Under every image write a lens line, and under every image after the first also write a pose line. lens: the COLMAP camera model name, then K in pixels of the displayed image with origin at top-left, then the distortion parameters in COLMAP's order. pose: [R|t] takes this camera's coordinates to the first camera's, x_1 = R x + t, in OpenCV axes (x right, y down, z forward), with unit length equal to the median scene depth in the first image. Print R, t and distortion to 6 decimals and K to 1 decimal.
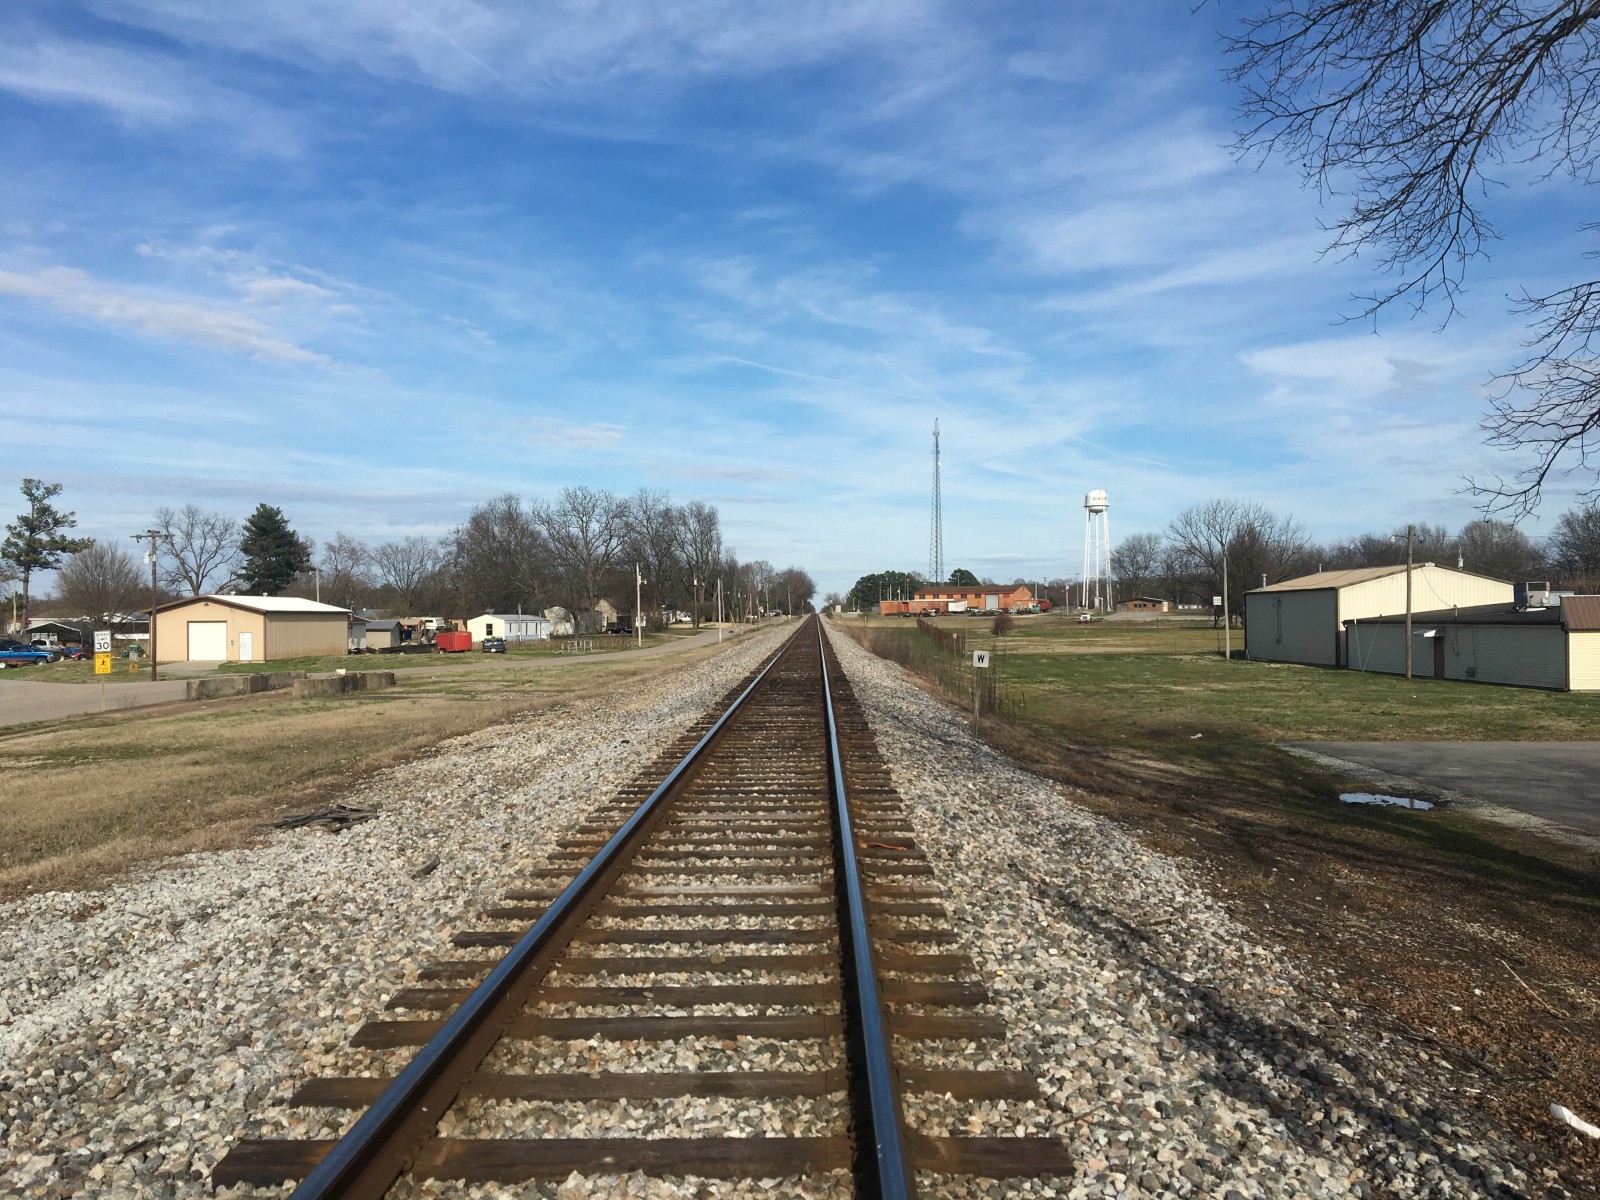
lens RADIAL K [[1339.1, 0, 794.8], [0, 1339.1, 630.7], [0, 0, 1]] dist [0.080848, -0.106963]
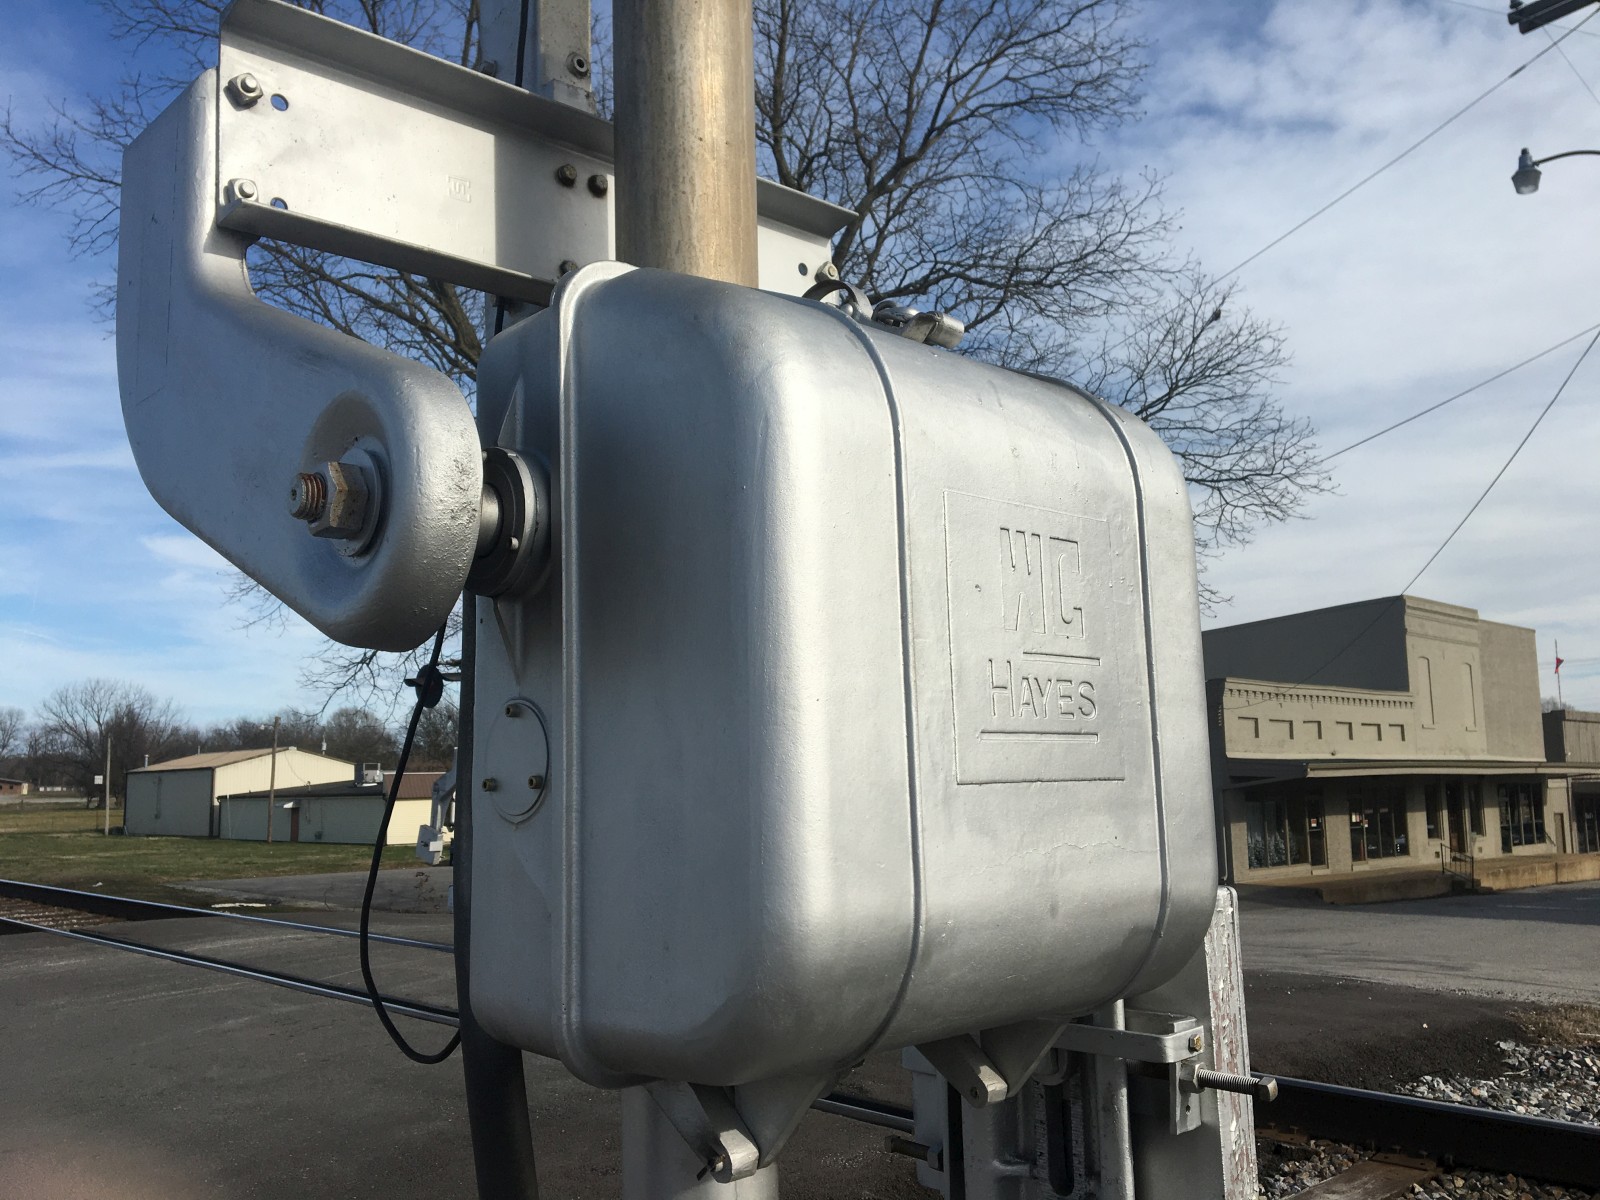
lens RADIAL K [[1339.1, 0, 793.5], [0, 1339.1, 609.5], [0, 0, 1]] dist [0.080848, -0.106963]
pose [[0.707913, 0.090562, 0.700470, -0.054151], [0.015097, 0.989579, -0.143197, 0.006059], [-0.706138, 0.111946, 0.699169, -0.131226]]
